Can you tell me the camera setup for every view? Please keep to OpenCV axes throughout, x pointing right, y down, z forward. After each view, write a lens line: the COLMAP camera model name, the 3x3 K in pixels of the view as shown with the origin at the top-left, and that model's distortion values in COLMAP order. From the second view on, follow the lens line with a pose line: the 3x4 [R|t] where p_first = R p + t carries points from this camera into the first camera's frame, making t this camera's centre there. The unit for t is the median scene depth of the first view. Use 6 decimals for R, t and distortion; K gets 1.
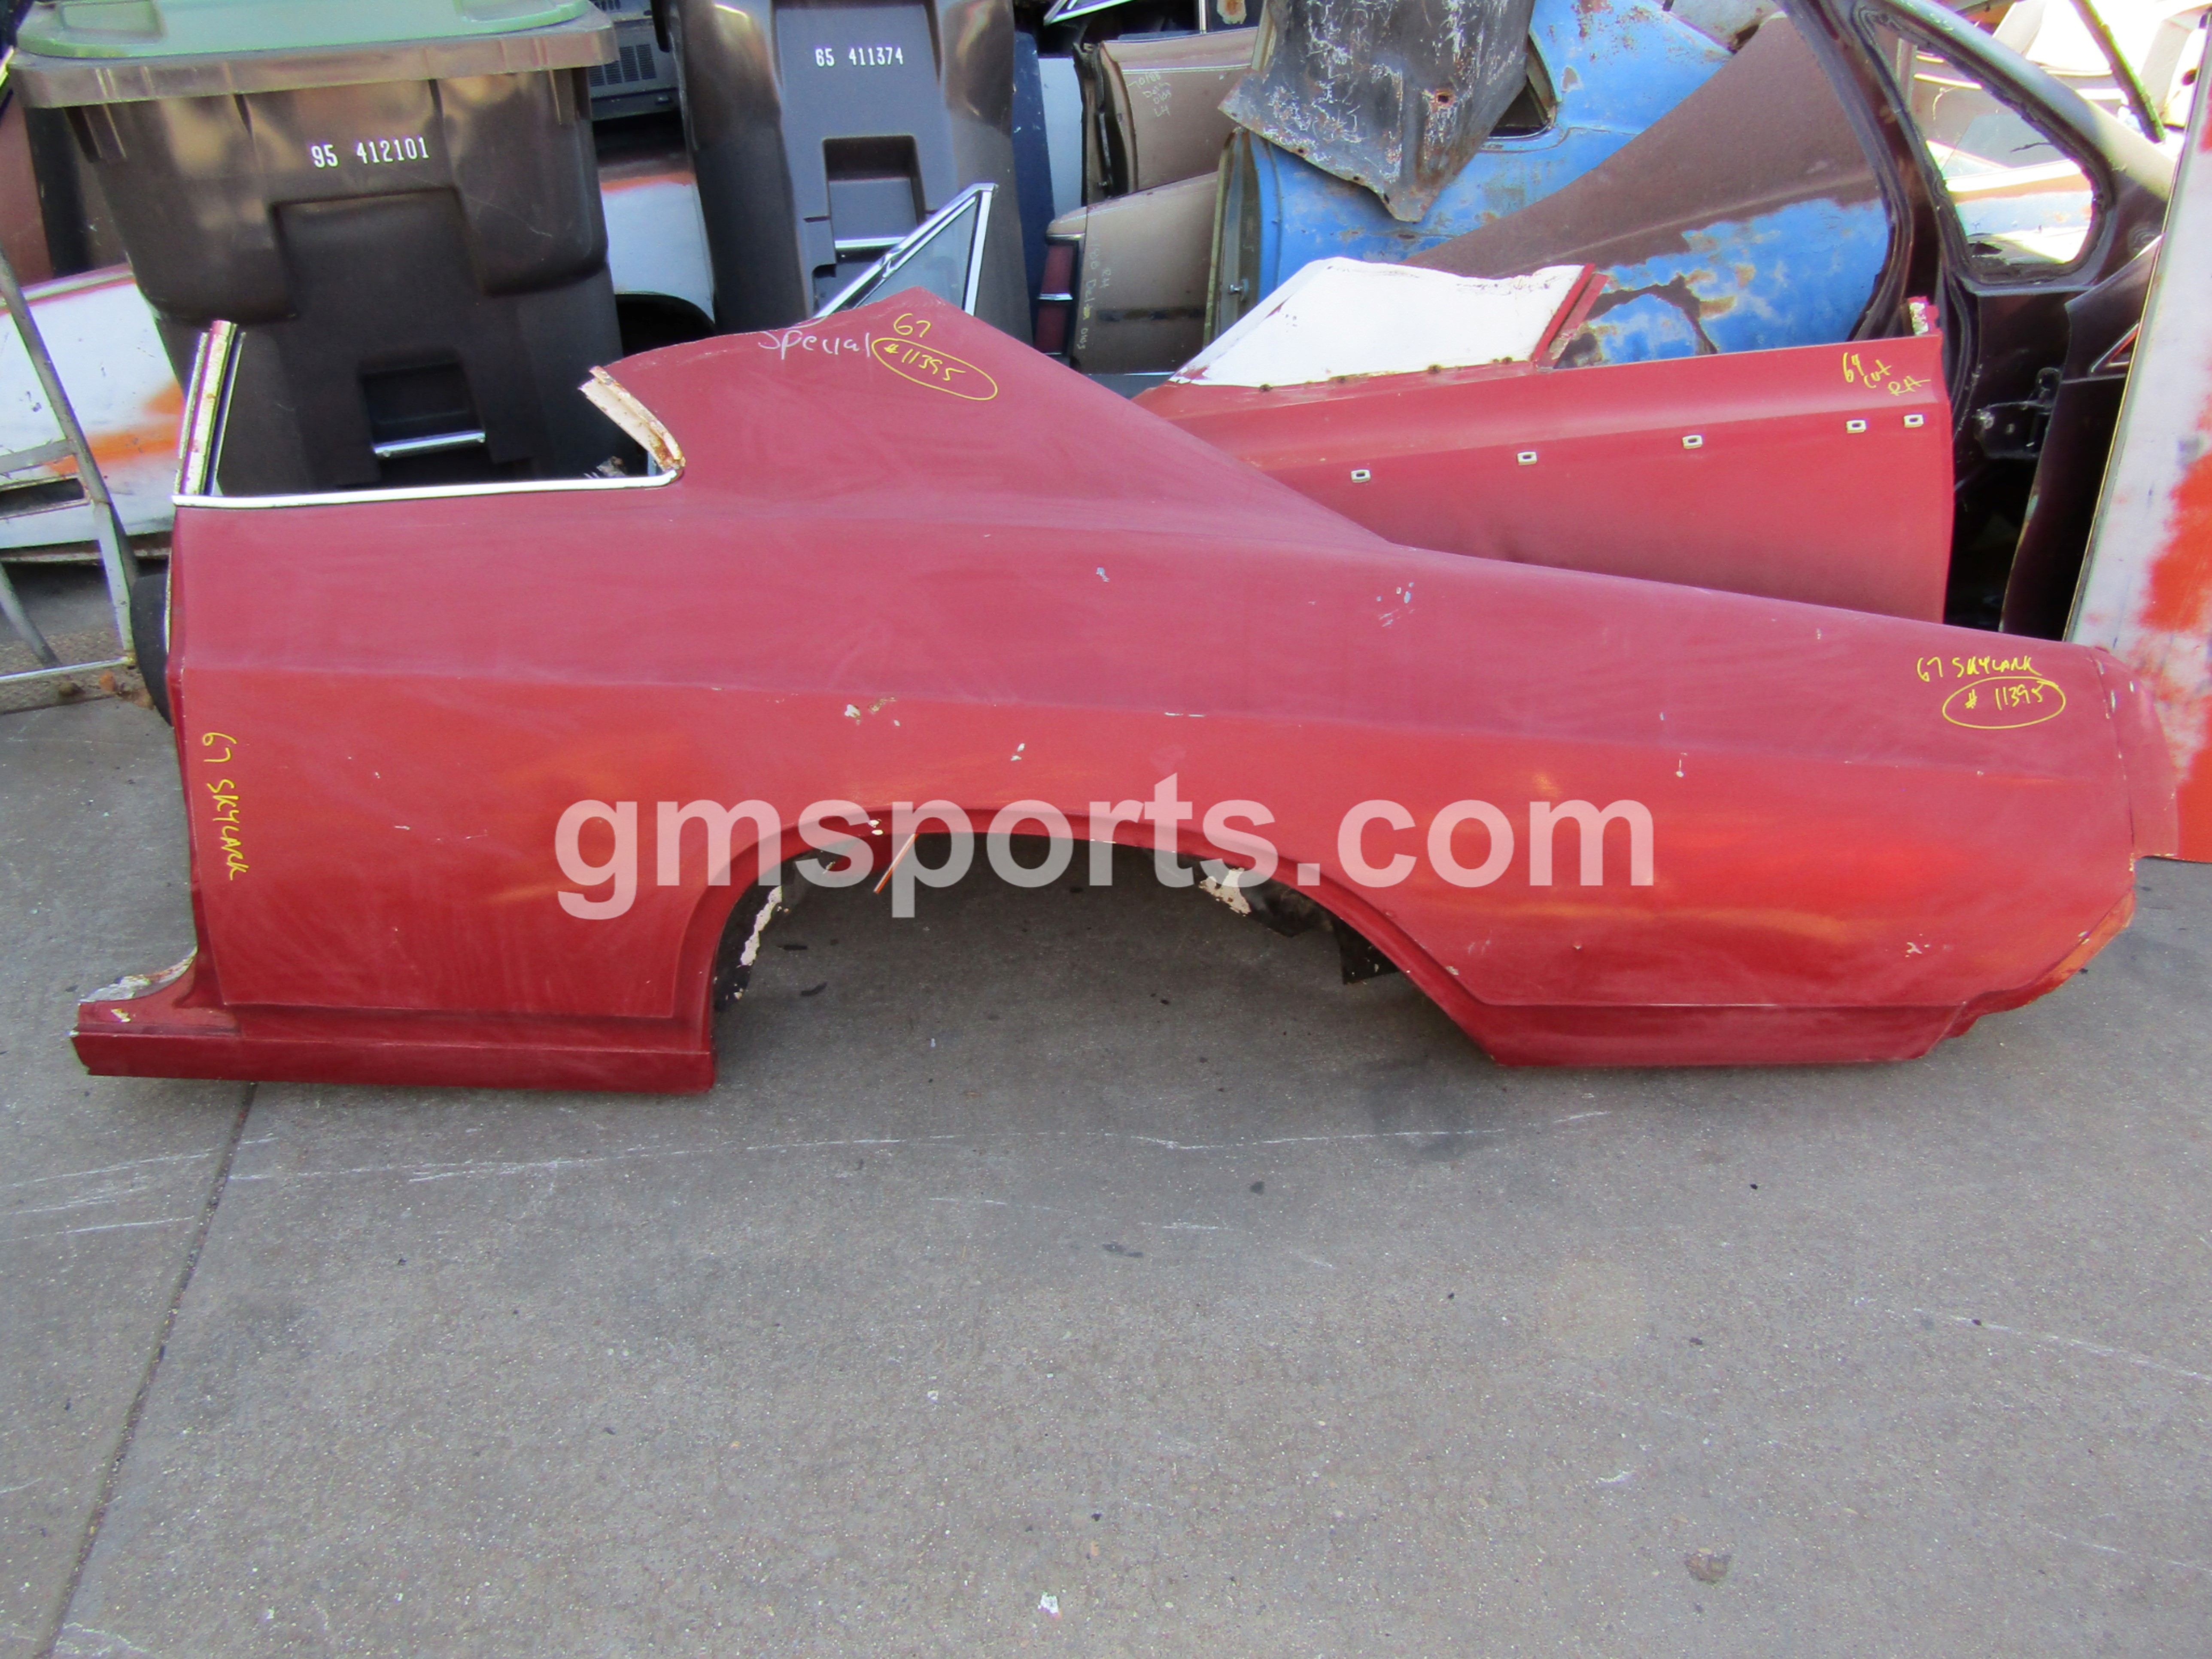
lens RADIAL K [[1574.4, 0, 1107.1], [0, 1574.4, 832.7], [0, 0, 1]] dist [-0.009472, 0.003027]
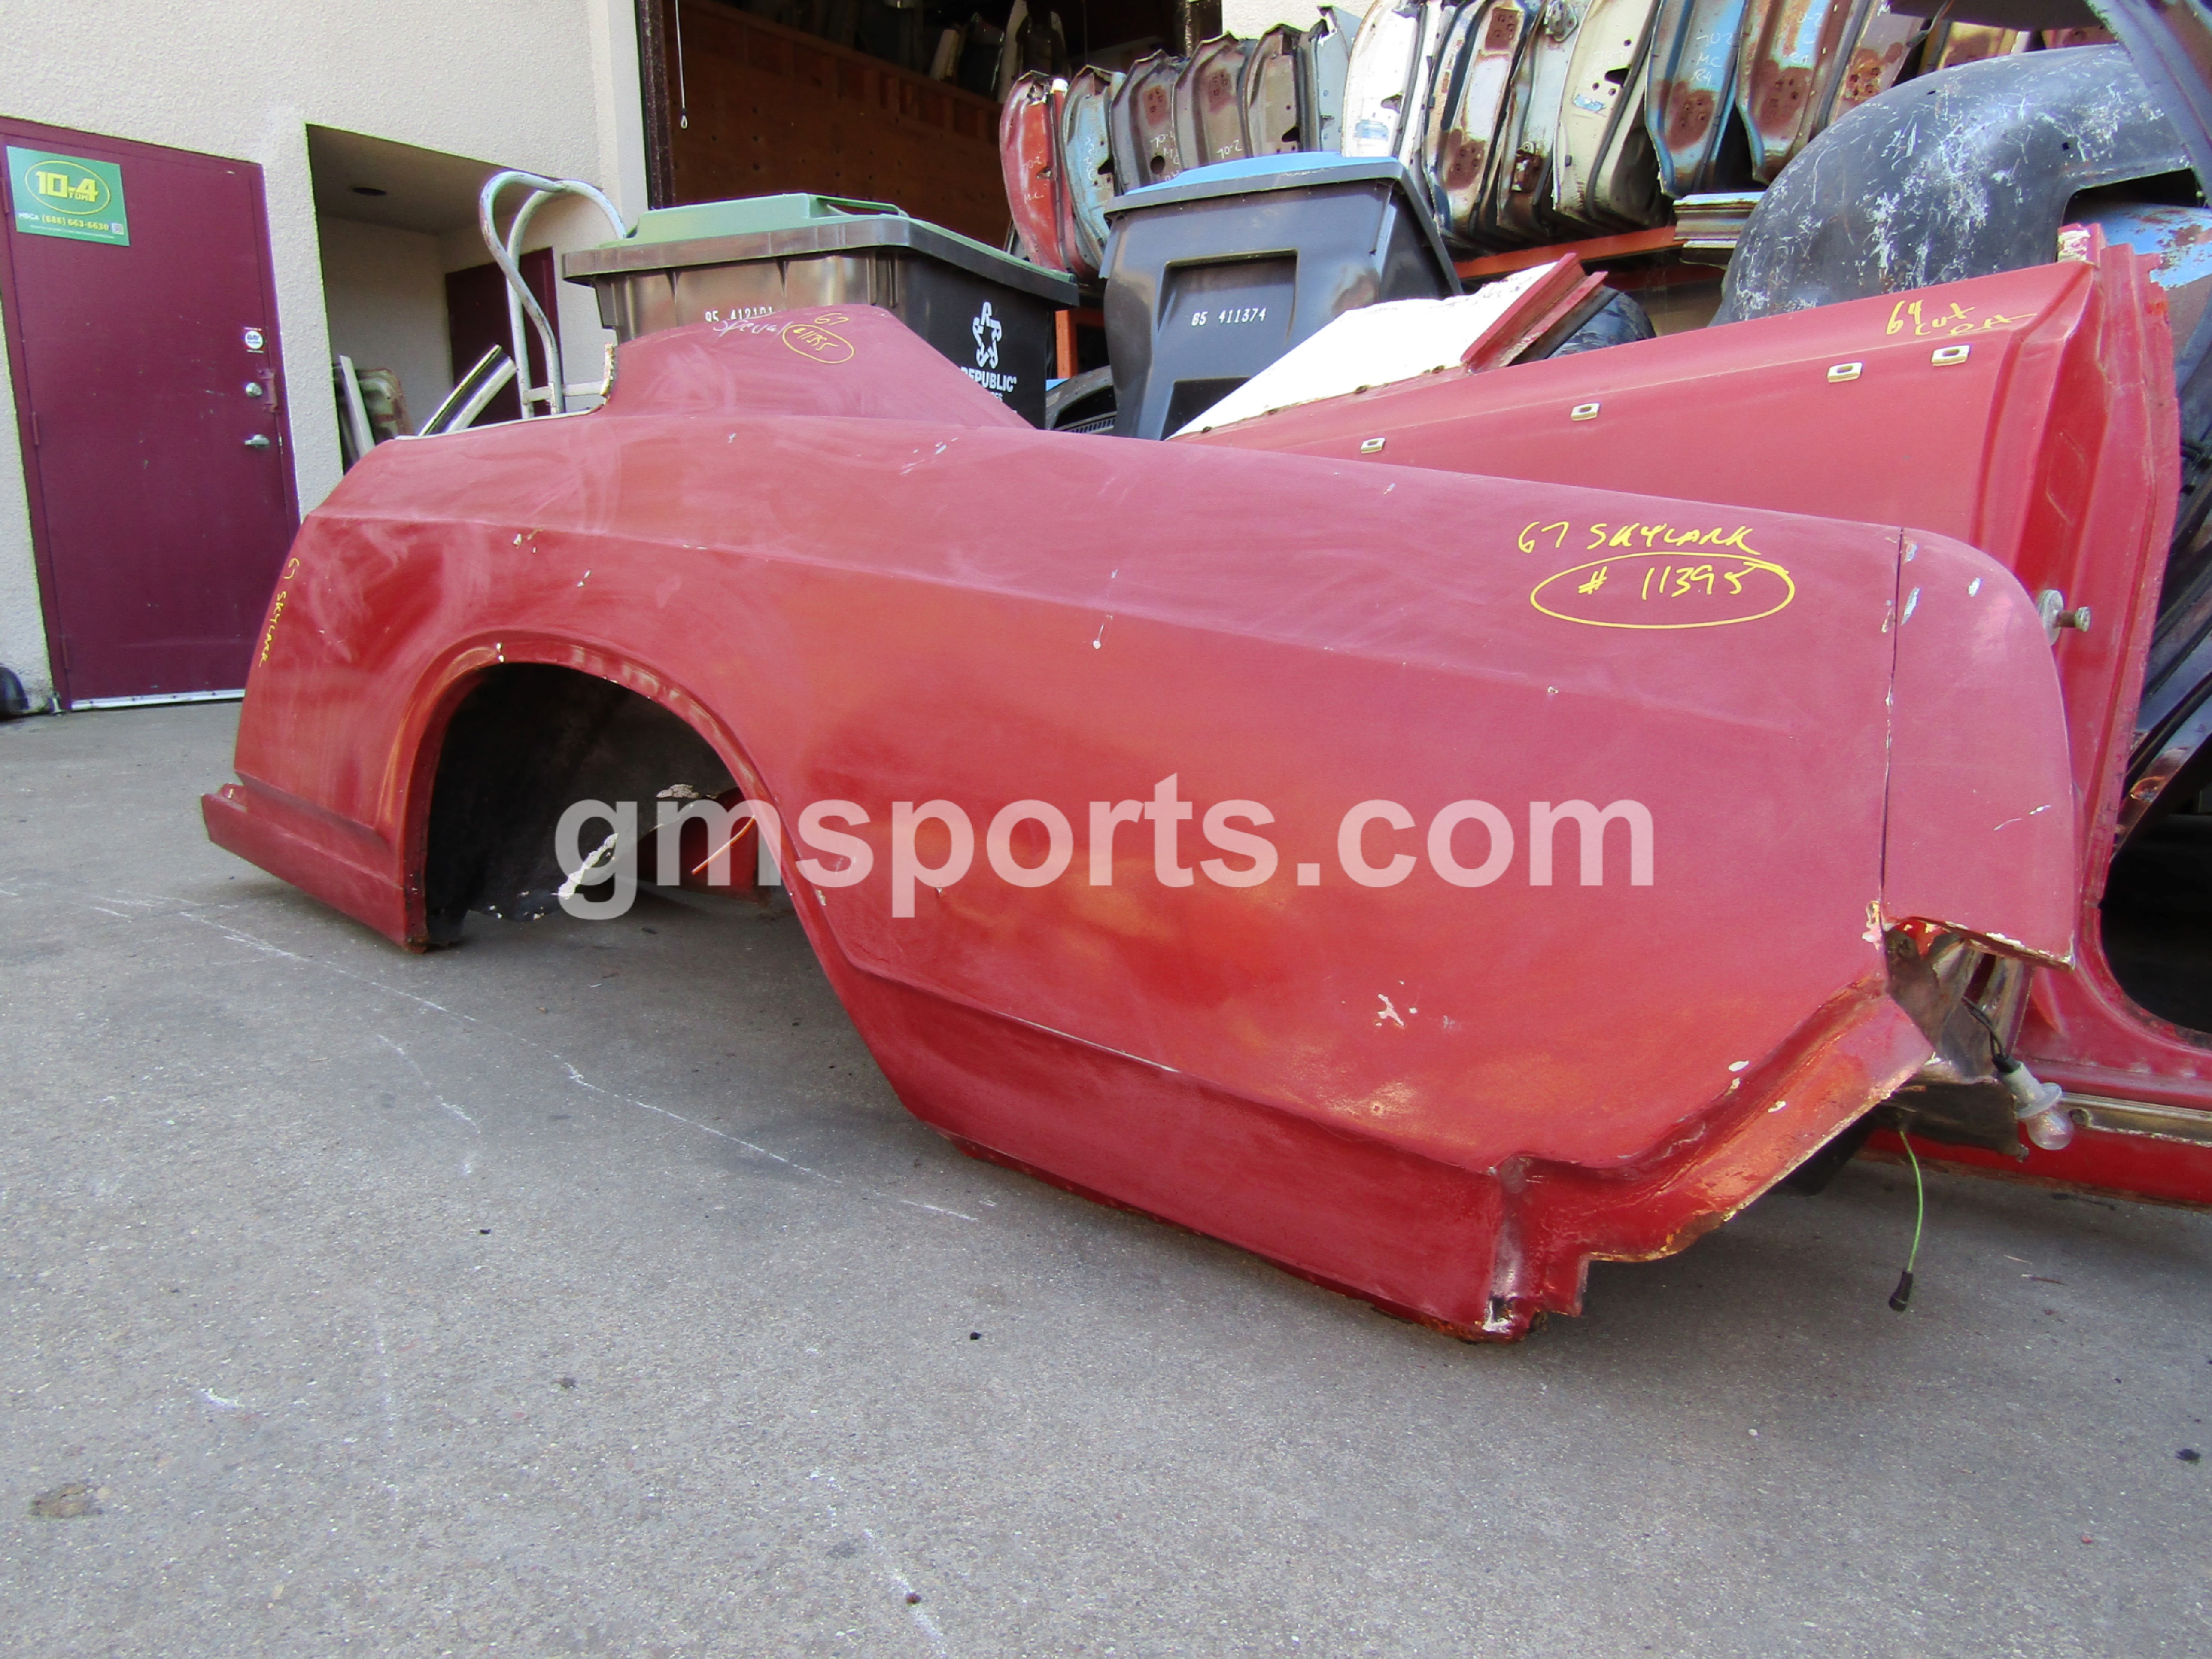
lens RADIAL K [[1578.8, 0, 1108.8], [0, 1578.8, 837.7], [0, 0, 1]] dist [-0.004584, -0.000921]
pose [[0.695904, 0.105465, -0.710348, 0.809347], [-0.415041, 0.866295, -0.277983, 0.206394], [0.586054, 0.488273, 0.646630, 0.581084]]
